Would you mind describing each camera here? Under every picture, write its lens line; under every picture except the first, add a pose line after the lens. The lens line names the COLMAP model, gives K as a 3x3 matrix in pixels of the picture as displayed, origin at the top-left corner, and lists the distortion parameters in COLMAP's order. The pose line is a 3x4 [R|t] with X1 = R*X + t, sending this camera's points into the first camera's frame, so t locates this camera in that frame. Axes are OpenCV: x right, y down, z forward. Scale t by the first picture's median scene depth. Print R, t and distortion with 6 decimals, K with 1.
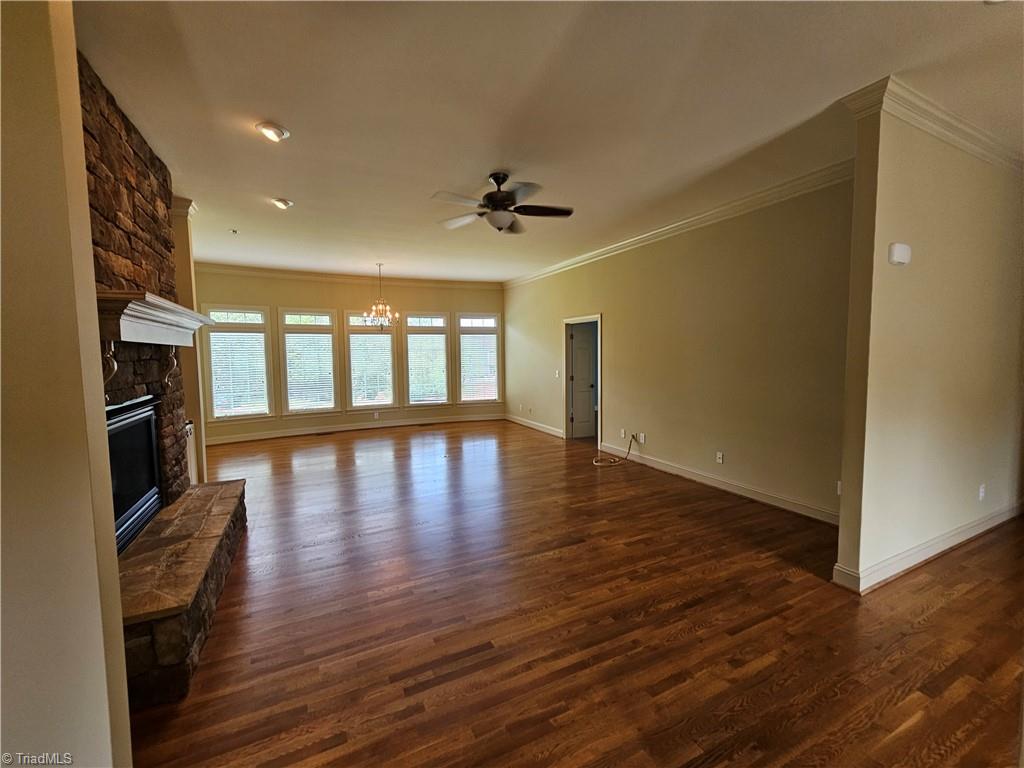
lens RADIAL K [[422.1, 0, 507.6], [0, 422.1, 383.3], [0, 0, 1]] dist [0.000777, 0.000907]
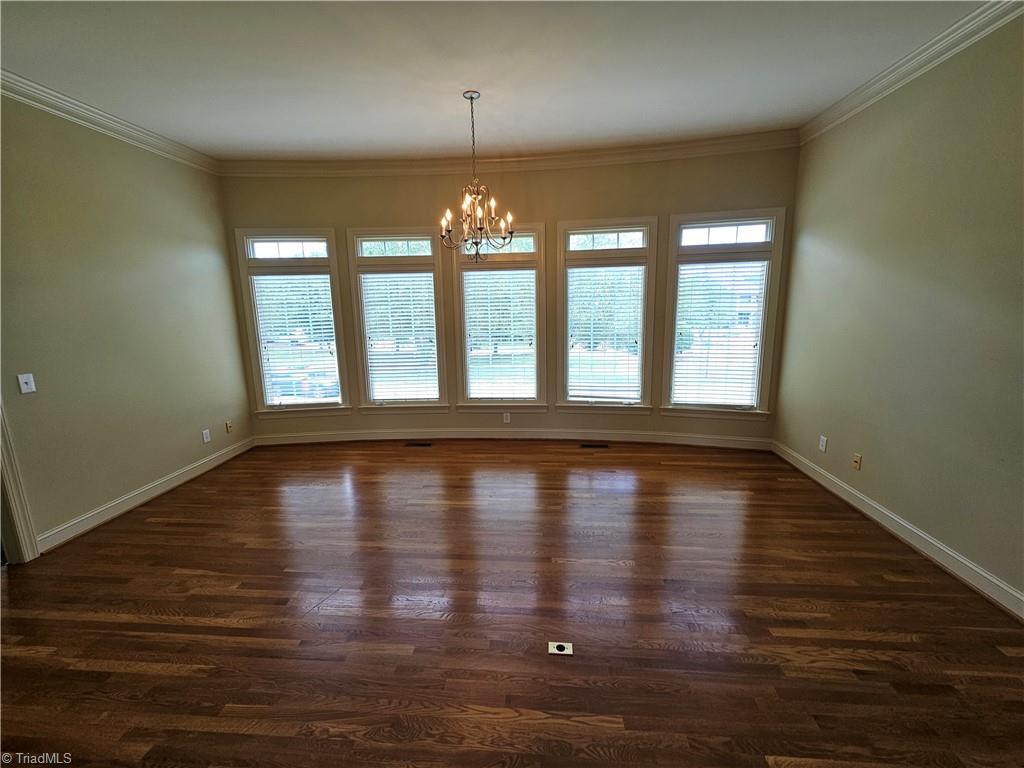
lens RADIAL K [[422.1, 0, 517.2], [0, 422.1, 379.1], [0, 0, 1]] dist [0.000777, 0.000907]
pose [[0.855738, 0.089504, -0.509610, -0.016189], [-0.027470, 0.991395, 0.127992, -0.045273], [0.516680, -0.095528, 0.850833, 0.514172]]
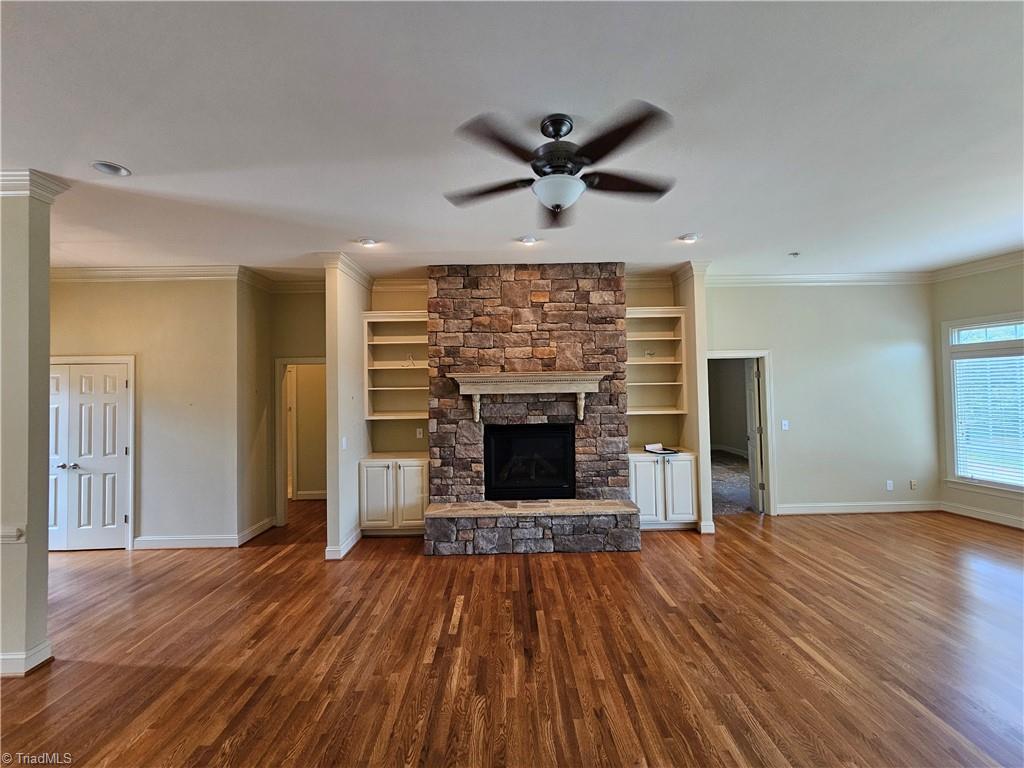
lens RADIAL K [[422.1, 0, 508.9], [0, 422.1, 382.1], [0, 0, 1]] dist [0.000777, 0.000907]
pose [[-0.439505, -0.000008, -0.898240, 0.231836], [-0.038374, 0.999087, 0.018767, -0.050734], [0.897420, 0.042718, -0.439105, 0.499880]]
